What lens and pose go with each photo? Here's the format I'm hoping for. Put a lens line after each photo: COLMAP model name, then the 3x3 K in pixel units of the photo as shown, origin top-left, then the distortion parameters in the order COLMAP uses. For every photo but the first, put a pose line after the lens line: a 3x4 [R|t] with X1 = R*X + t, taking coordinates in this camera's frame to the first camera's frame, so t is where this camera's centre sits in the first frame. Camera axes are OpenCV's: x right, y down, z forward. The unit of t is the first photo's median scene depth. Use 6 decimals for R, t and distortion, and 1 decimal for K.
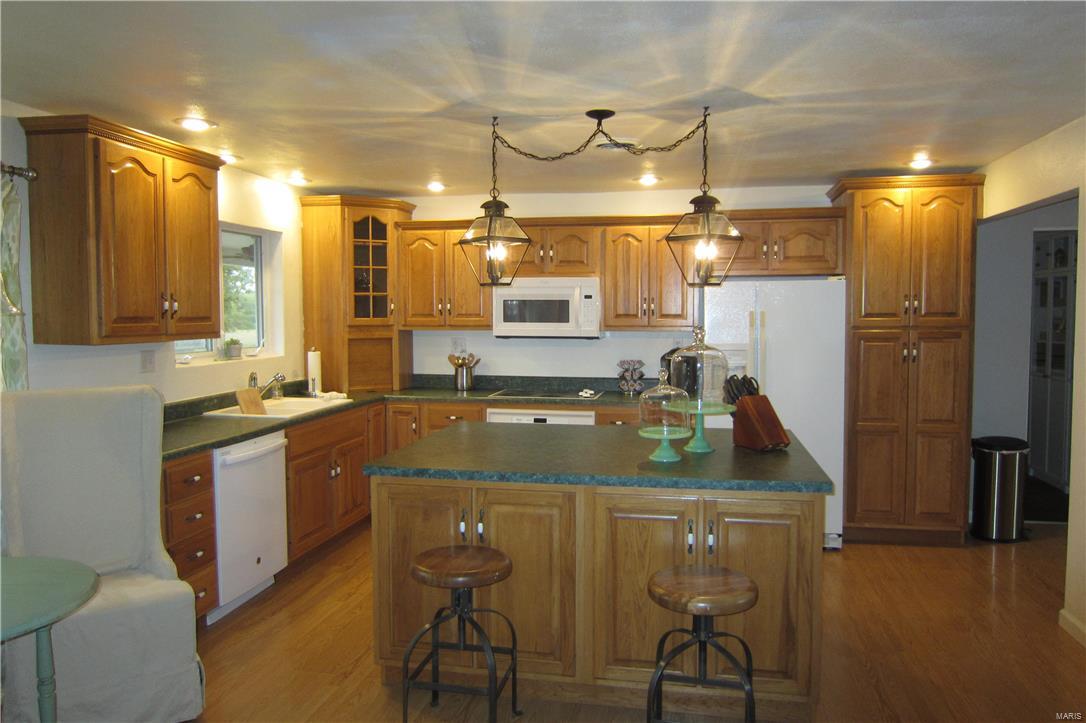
lens RADIAL K [[802.7, 0, 543.0], [0, 802.7, 361.5], [0, 0, 1]] dist [0.002064, 0.007799]
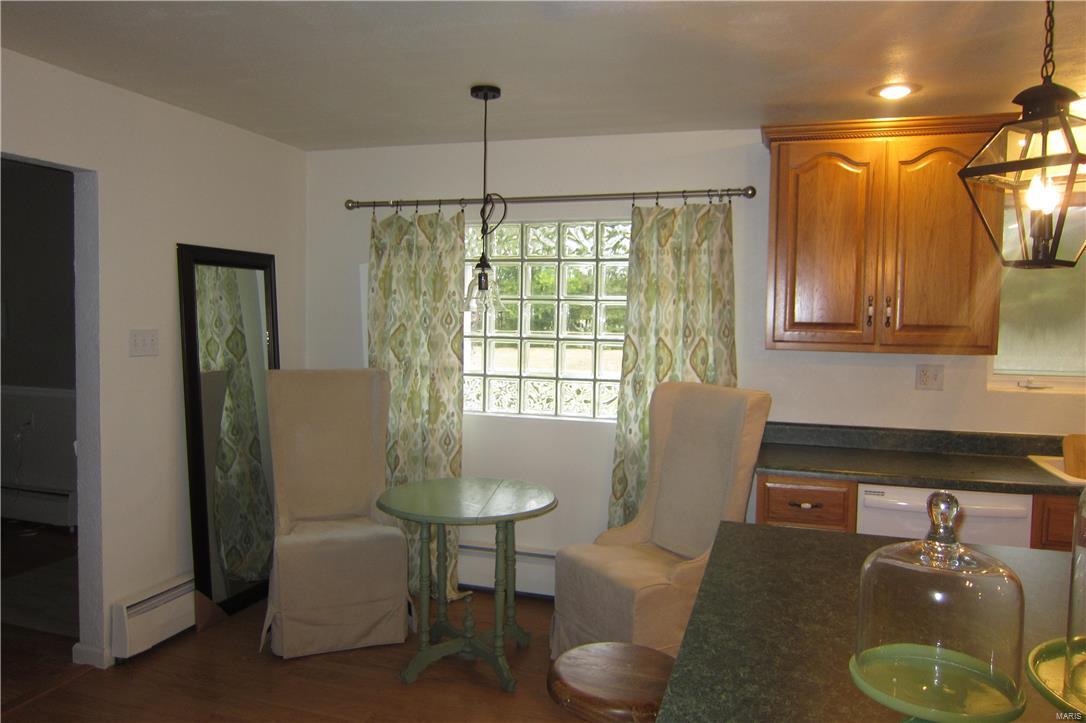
lens RADIAL K [[802.7, 0, 543.0], [0, 802.7, 361.5], [0, 0, 1]] dist [0.002064, 0.007799]
pose [[-0.103075, 0.062816, -0.992688, 0.427347], [-0.074462, 0.994716, 0.070676, -0.048710], [0.991883, 0.081202, -0.097853, 0.713365]]
